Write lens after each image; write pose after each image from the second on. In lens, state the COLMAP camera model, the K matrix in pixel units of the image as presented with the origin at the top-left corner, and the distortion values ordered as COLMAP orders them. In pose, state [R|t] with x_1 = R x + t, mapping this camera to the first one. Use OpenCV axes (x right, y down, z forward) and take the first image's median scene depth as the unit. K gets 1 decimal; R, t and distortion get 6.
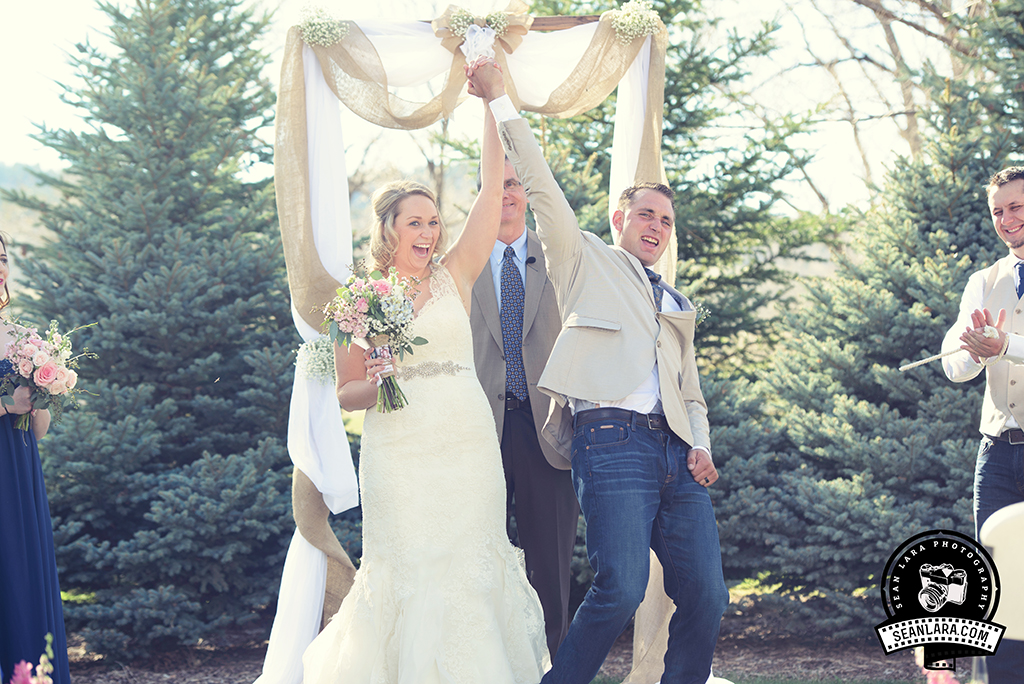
lens RADIAL K [[3006.3, 0, 507.2], [0, 3006.3, 346.0], [0, 0, 1]] dist [0.558097, 0.000000]
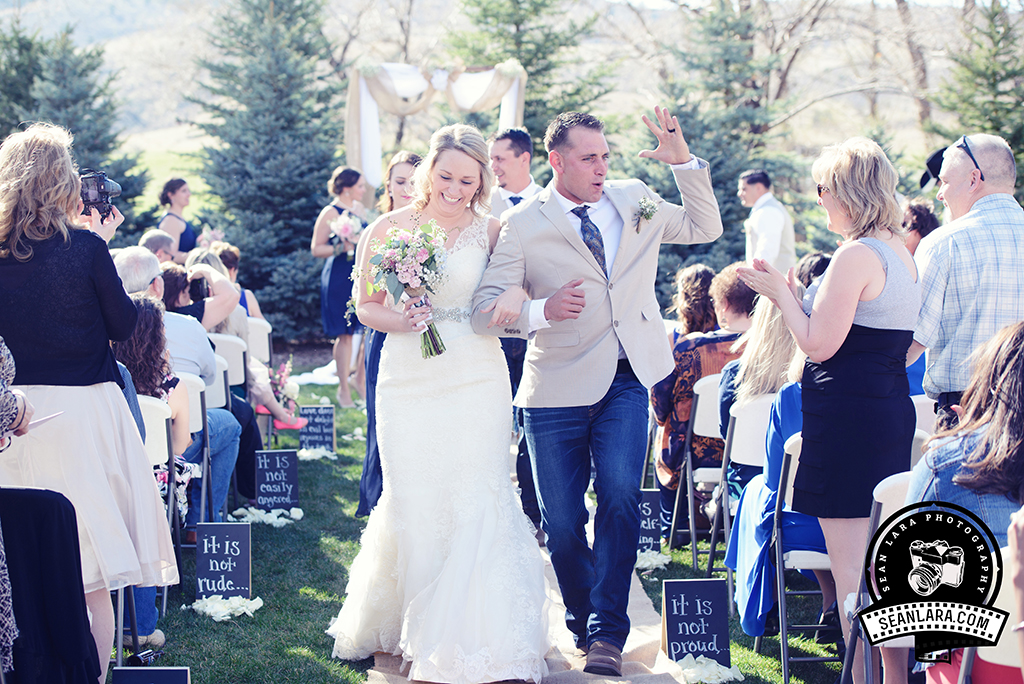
lens RADIAL K [[2076.2, 0, 512.0], [0, 2076.2, 341.7], [0, 0, 1]] dist [0.027976, 0.000000]
pose [[0.999094, 0.025385, 0.034166, -0.002686], [-0.028868, 0.993985, 0.105642, -0.053048], [-0.031279, -0.106533, 0.993817, -0.388349]]
